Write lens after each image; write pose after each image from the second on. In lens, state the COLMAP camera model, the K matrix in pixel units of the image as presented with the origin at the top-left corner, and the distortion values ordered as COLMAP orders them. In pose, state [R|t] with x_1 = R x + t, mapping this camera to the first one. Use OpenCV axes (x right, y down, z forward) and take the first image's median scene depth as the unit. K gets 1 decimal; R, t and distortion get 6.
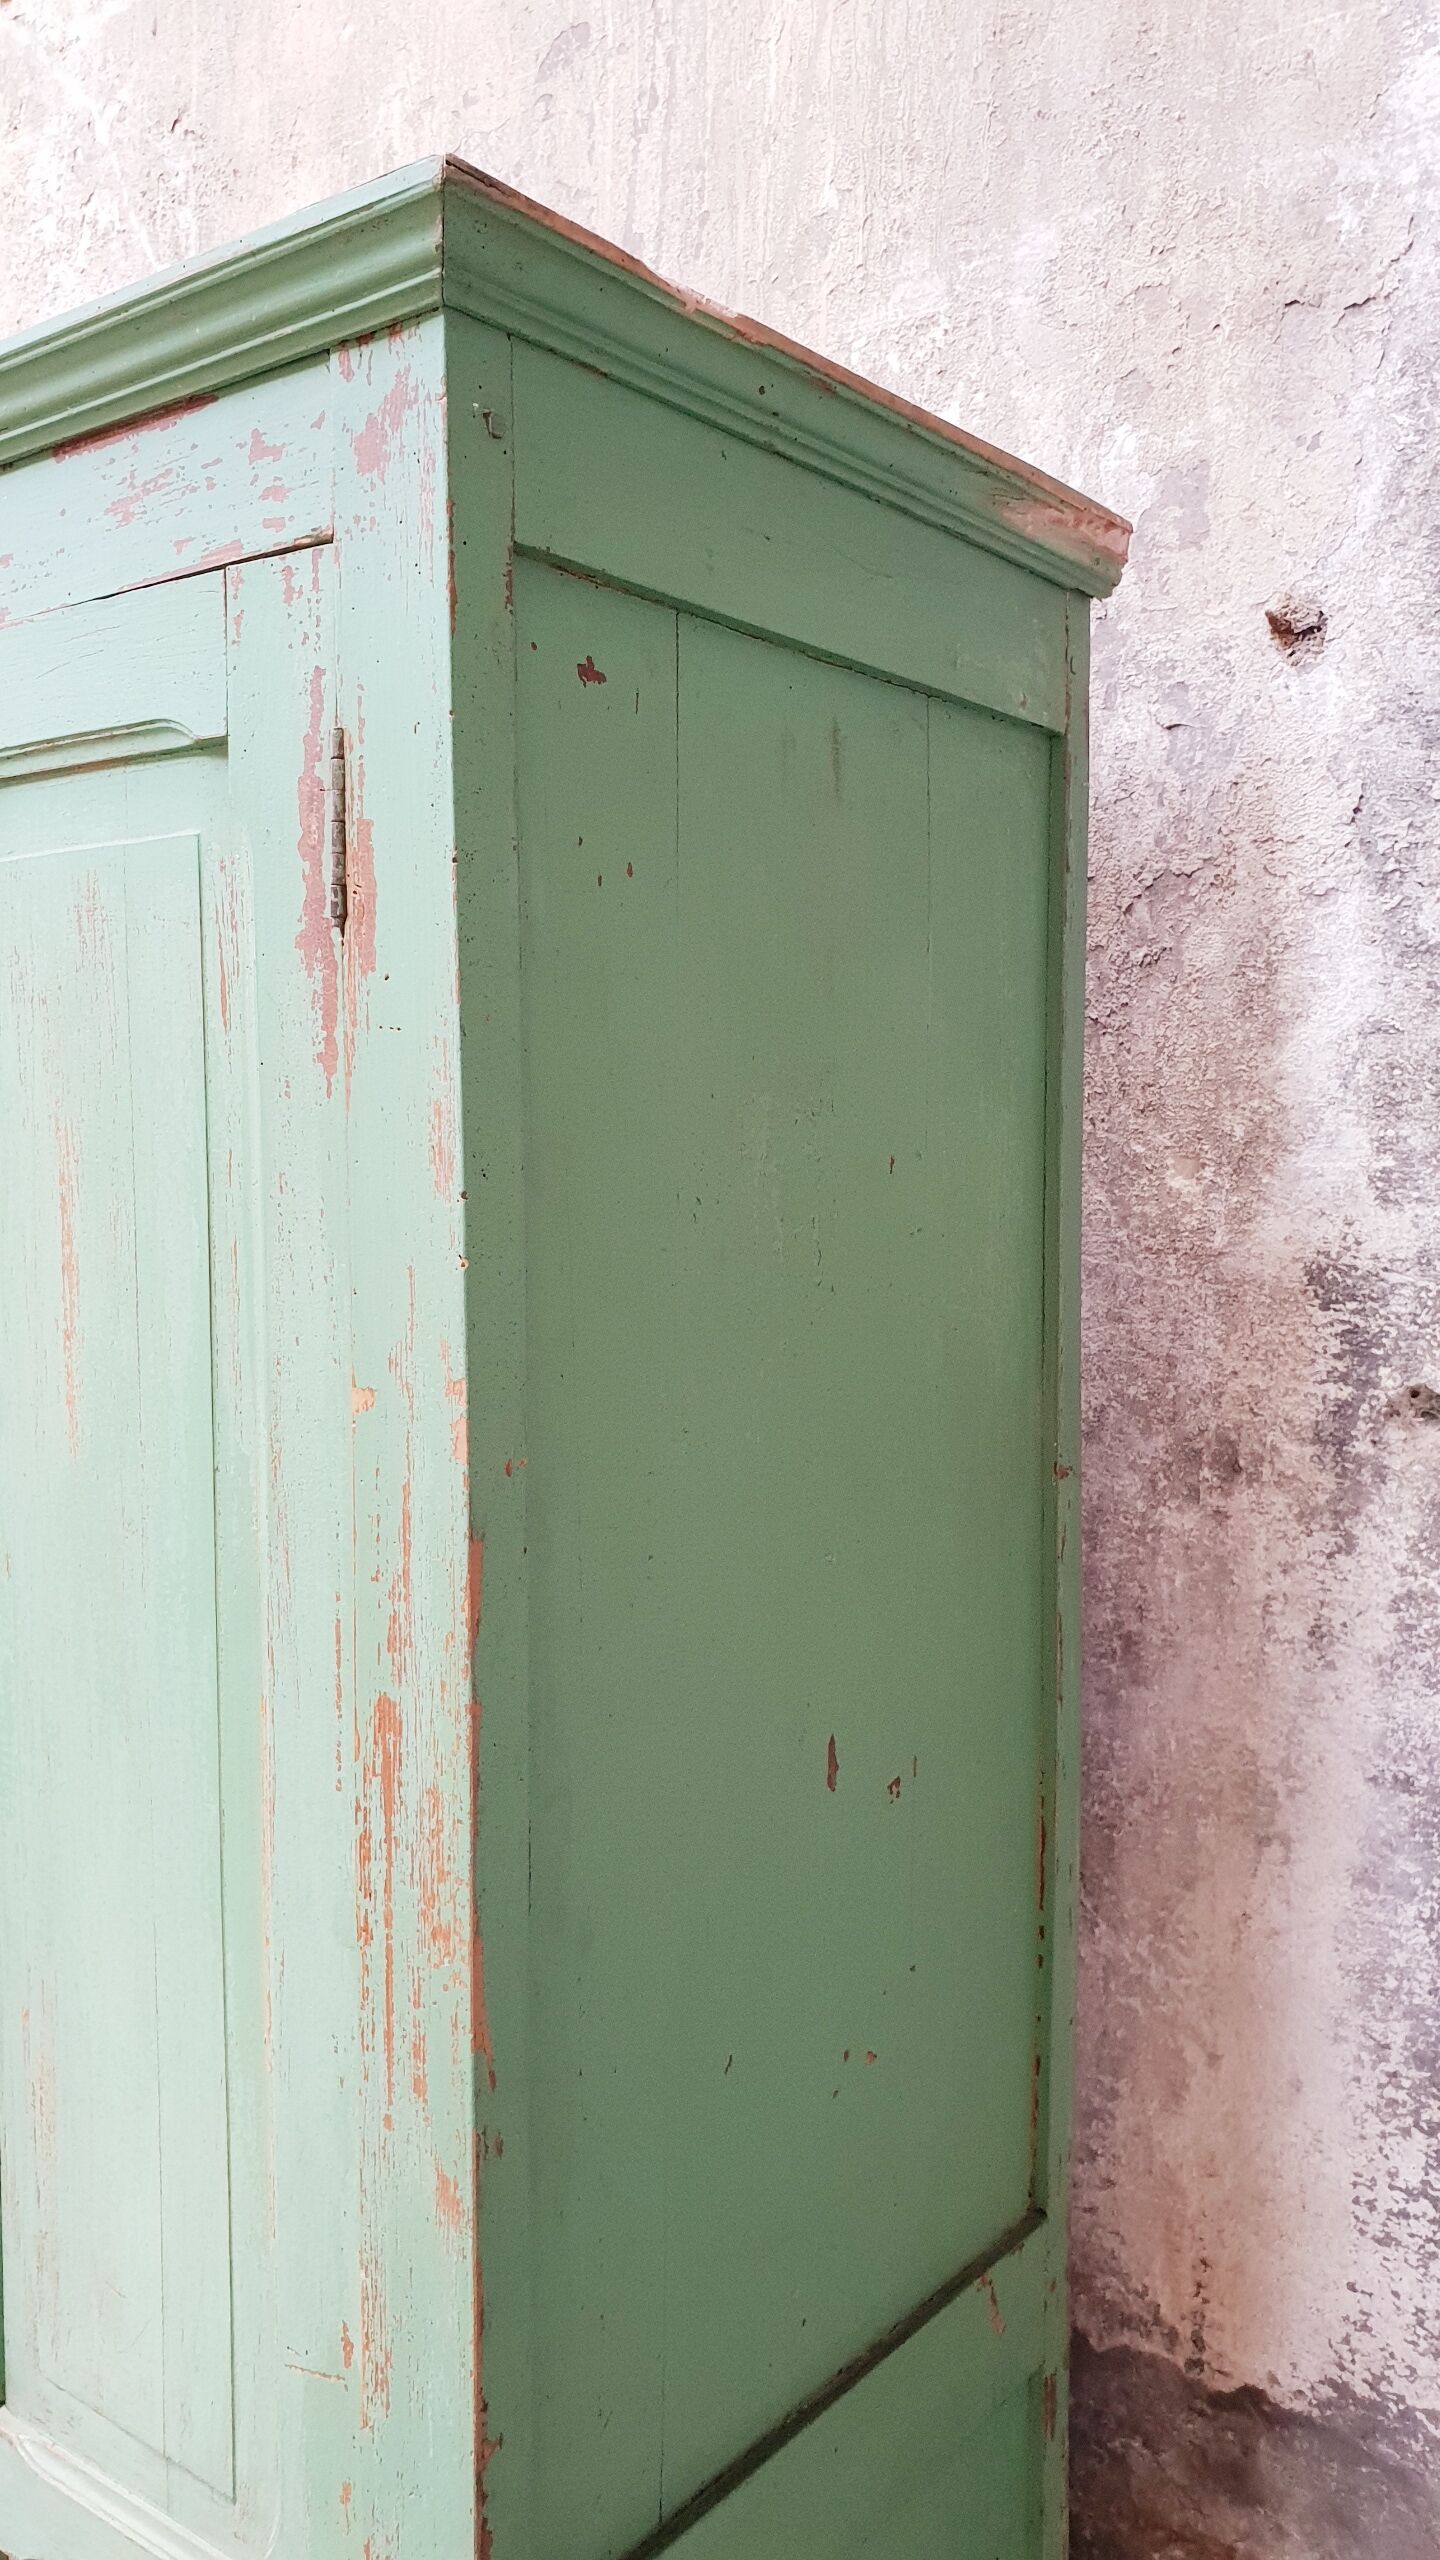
lens RADIAL K [[2010.1, 0, 753.5], [0, 2010.1, 1285.4], [0, 0, 1]] dist [0.003227, 0.013083]
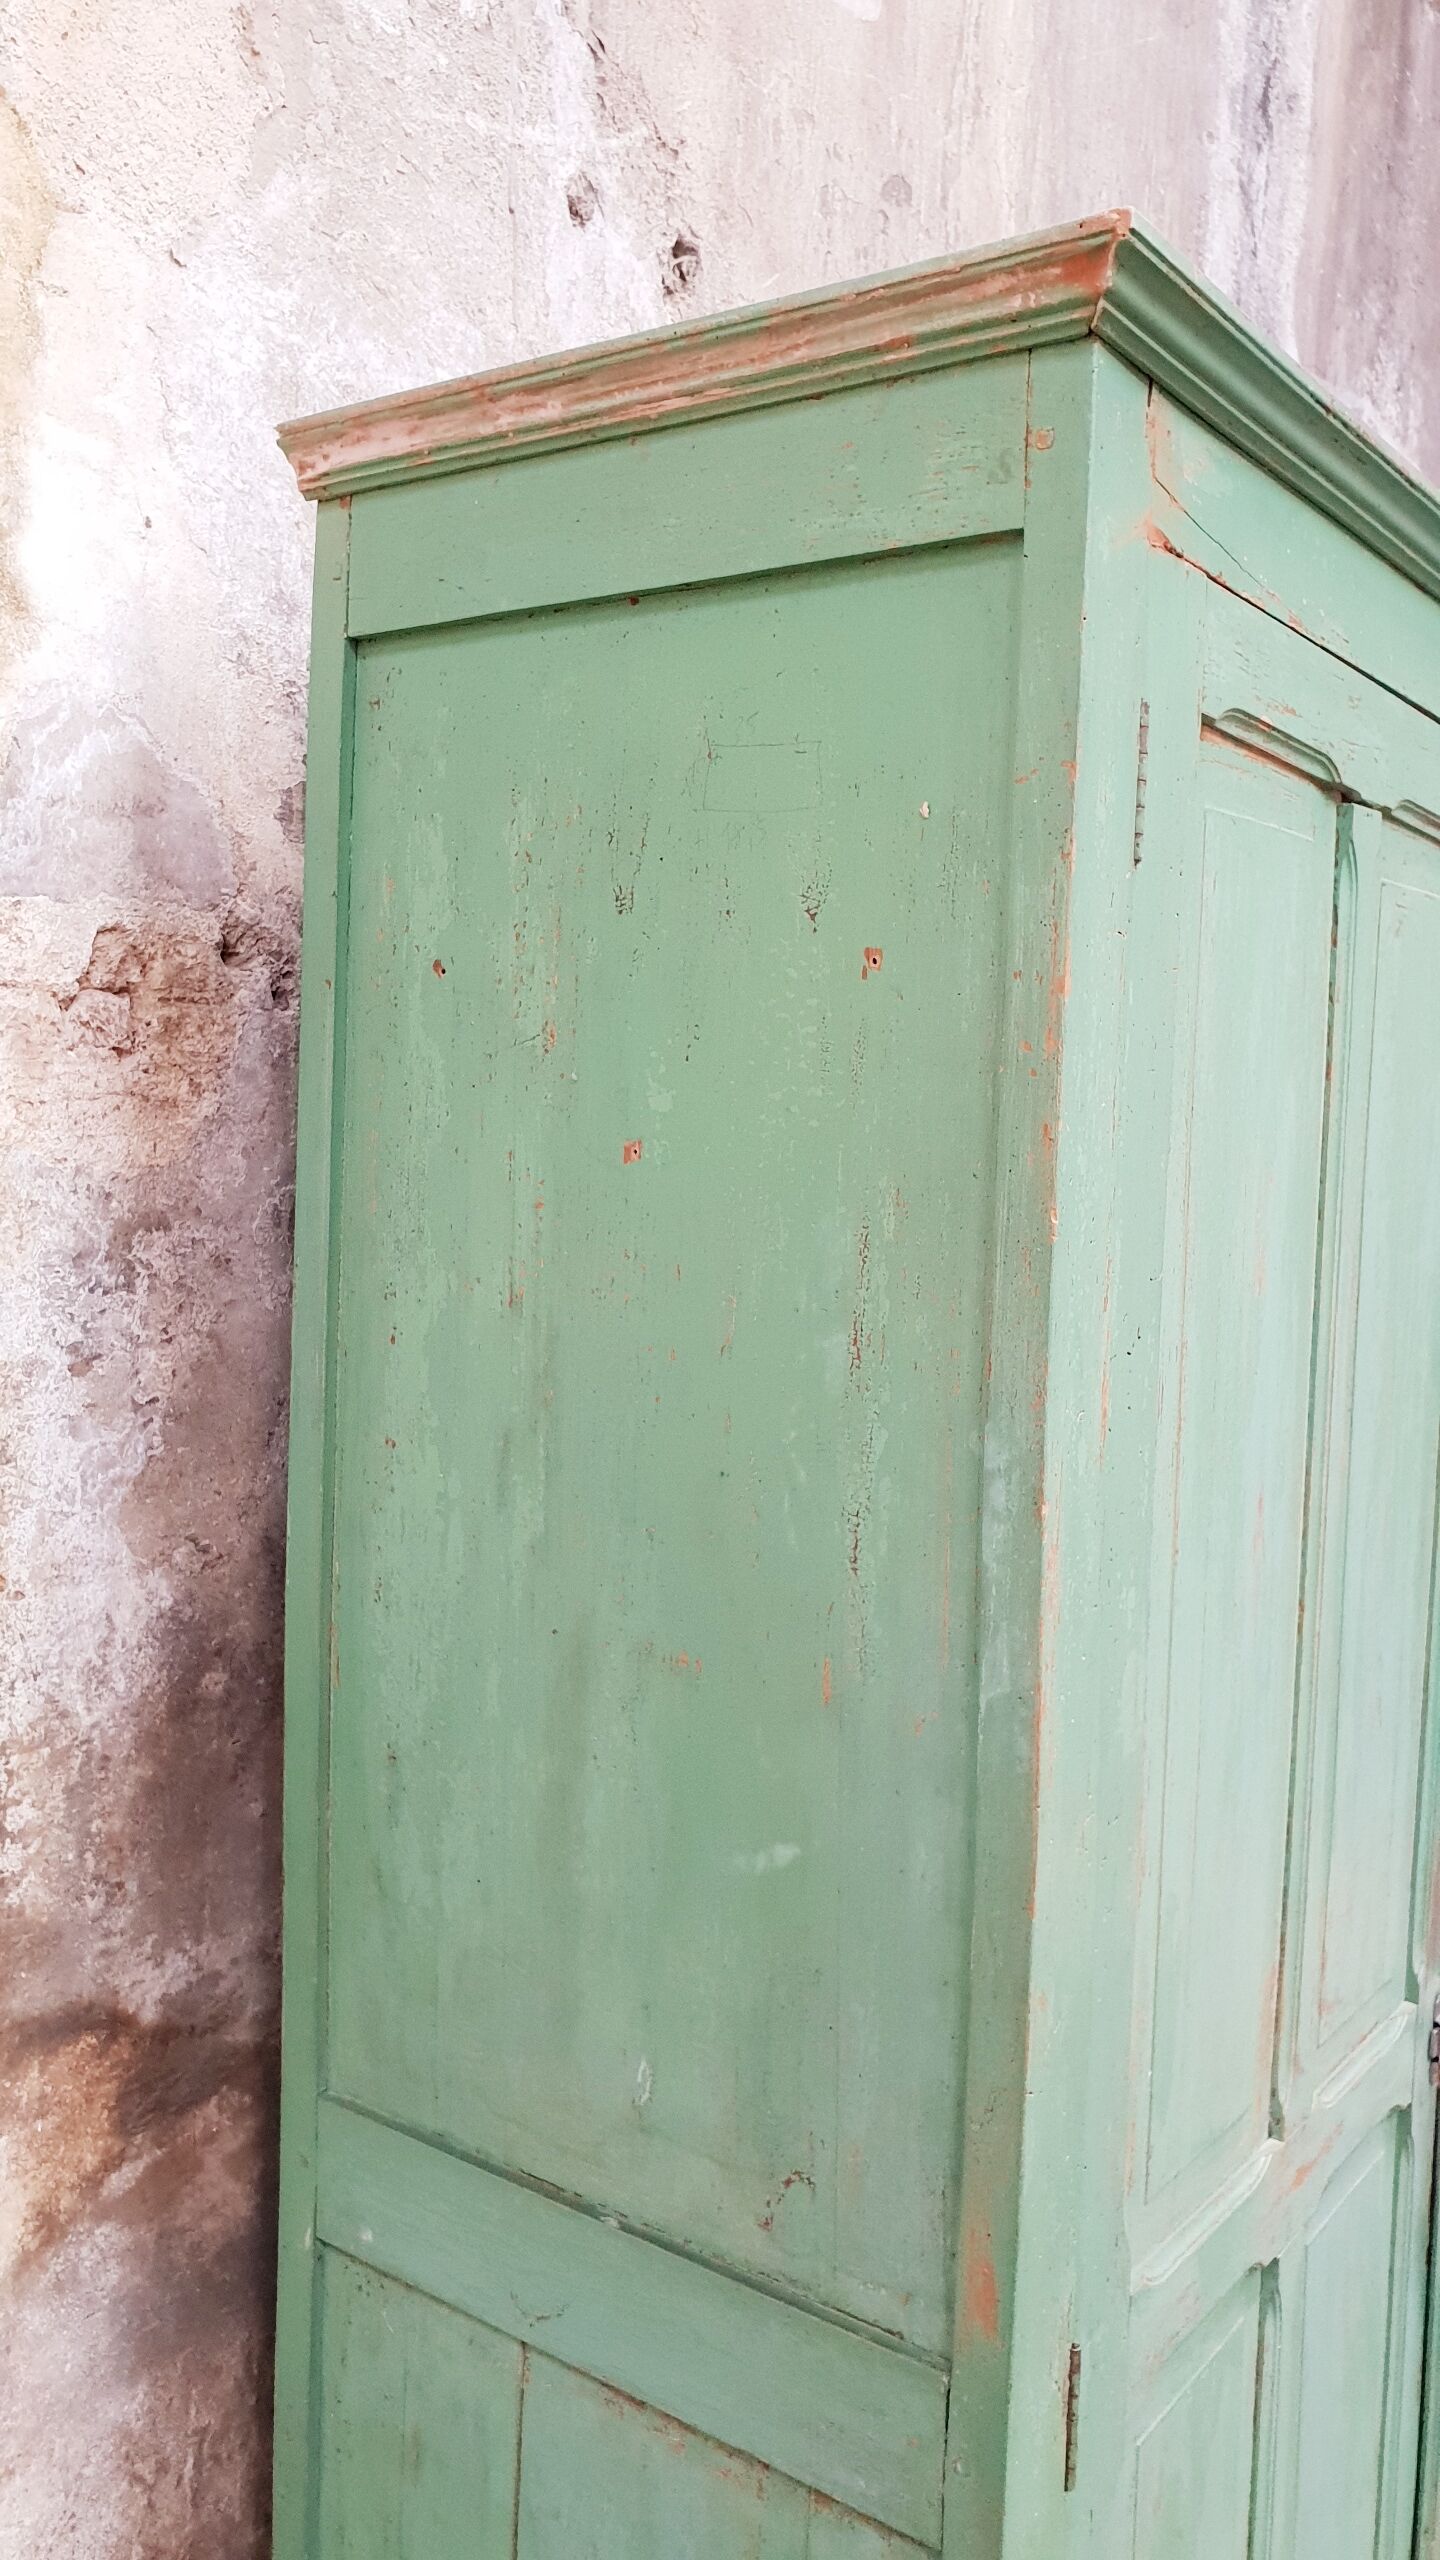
lens RADIAL K [[2010.1, 0, 752.9], [0, 2010.1, 1270.4], [0, 0, 1]] dist [0.003227, 0.013083]
pose [[-0.030151, -0.080801, 0.996274, -1.668688], [0.028223, 0.996261, 0.081654, -0.085302], [-0.999147, 0.030580, -0.027758, 1.411864]]
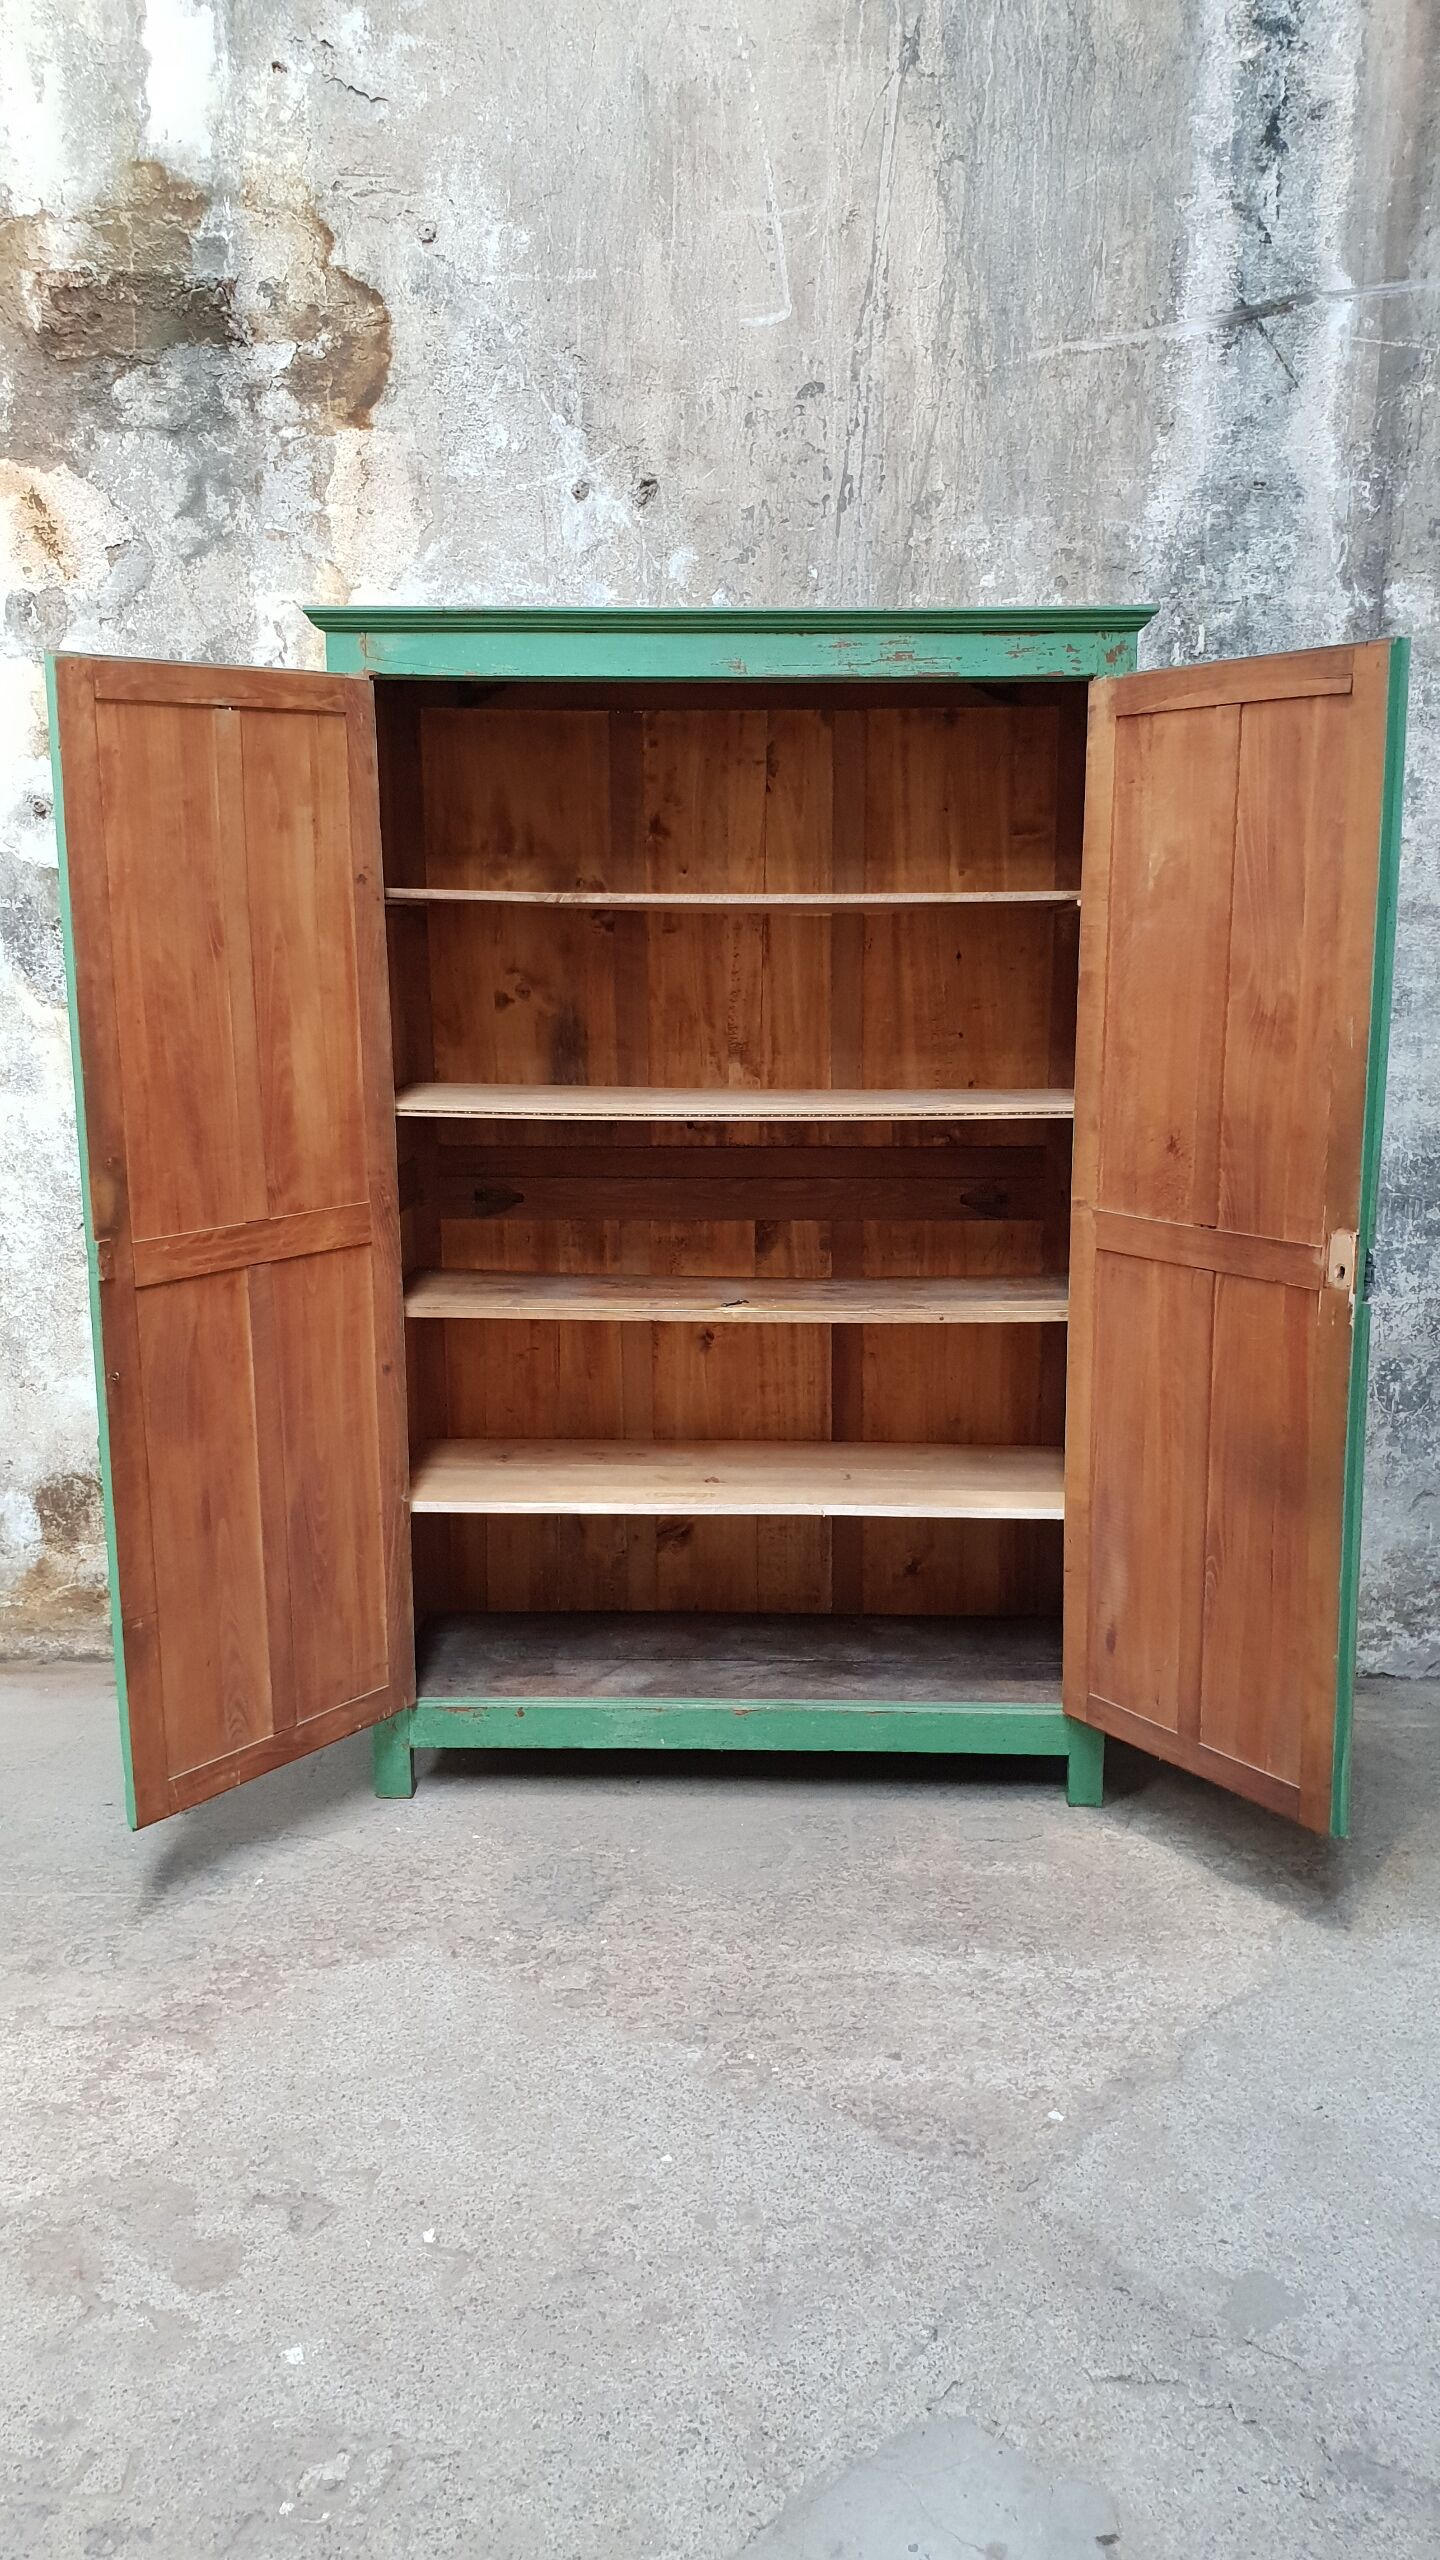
lens RADIAL K [[2010.1, 0, 735.7], [0, 2010.1, 1278.1], [0, 0, 1]] dist [0.003227, 0.013083]
pose [[0.813122, -0.117136, 0.570186, -2.139030], [0.049074, 0.989851, 0.133368, 0.175655], [-0.580021, -0.080463, 0.810618, -1.318535]]
